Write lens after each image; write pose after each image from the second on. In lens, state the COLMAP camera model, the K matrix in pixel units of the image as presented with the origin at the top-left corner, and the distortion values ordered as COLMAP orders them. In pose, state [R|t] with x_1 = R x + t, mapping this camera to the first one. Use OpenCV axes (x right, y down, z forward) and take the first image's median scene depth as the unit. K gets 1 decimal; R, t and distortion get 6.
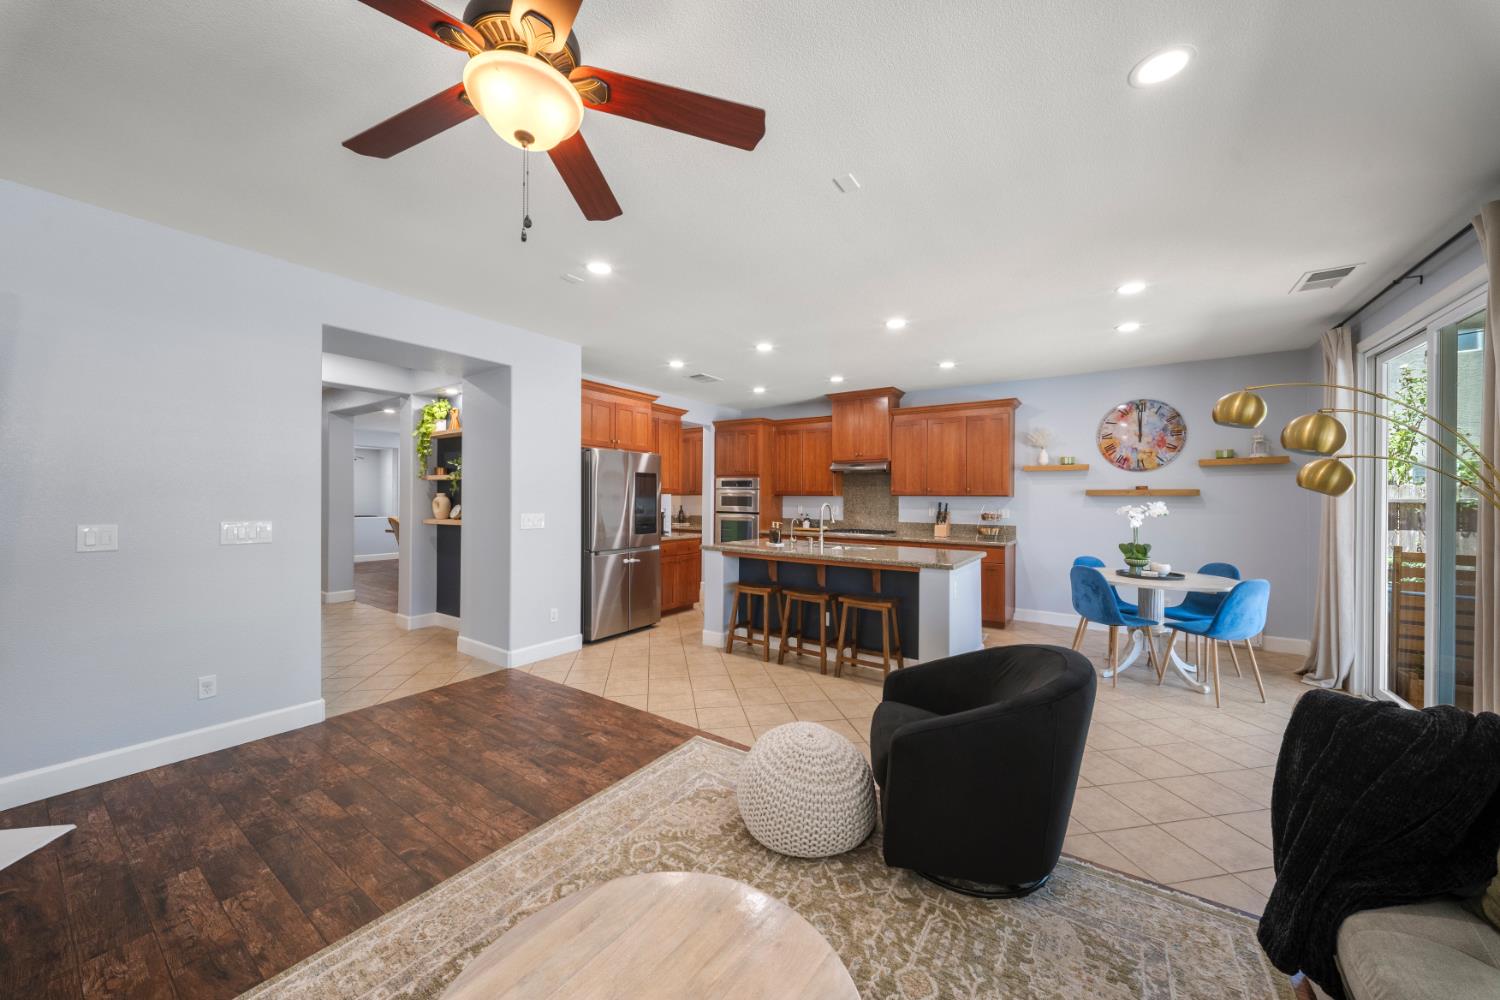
lens RADIAL K [[535.4, 0, 741.4], [0, 535.4, 499.2], [0, 0, 1]] dist [0.001441, -0.003703]
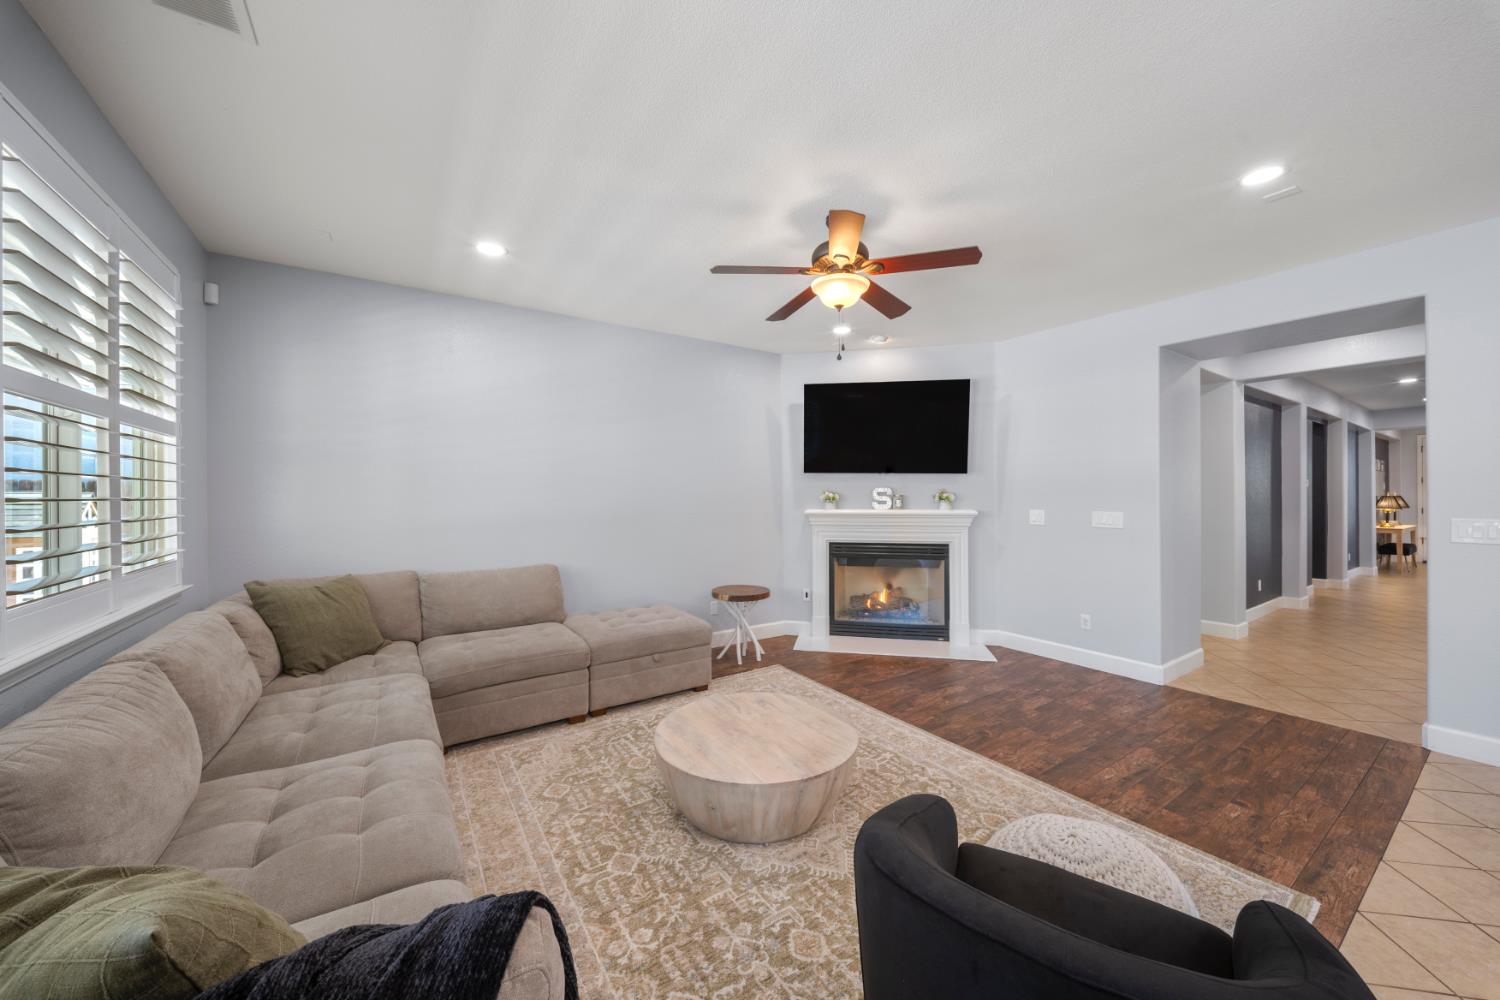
lens RADIAL K [[535.4, 0, 751.2], [0, 535.4, 492.9], [0, 0, 1]] dist [0.001441, -0.003703]
pose [[-0.364329, -0.007611, -0.931239, 0.372150], [-0.003528, 0.999971, -0.006793, 0.004141], [0.931264, 0.000811, -0.364345, 0.349340]]
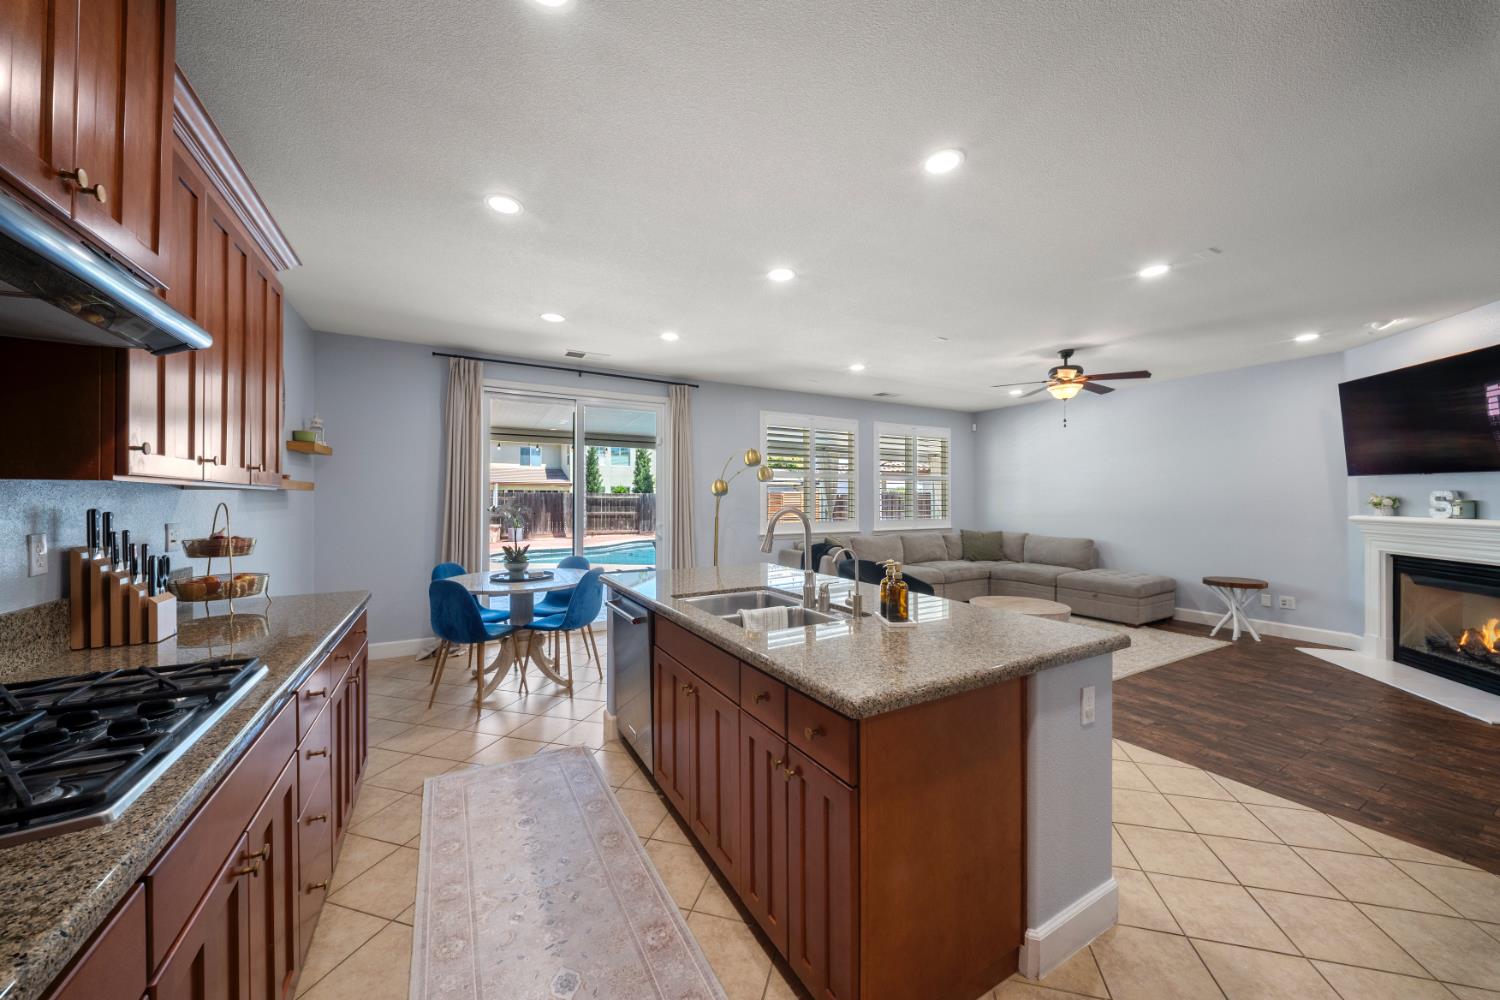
lens RADIAL K [[535.4, 0, 753.2], [0, 535.4, 495.2], [0, 0, 1]] dist [0.001441, -0.003703]
pose [[-0.900981, -0.002694, 0.433851, -0.049153], [-0.002791, 0.999996, 0.000412, -0.004281], [-0.433850, -0.000839, -0.900985, 1.348524]]
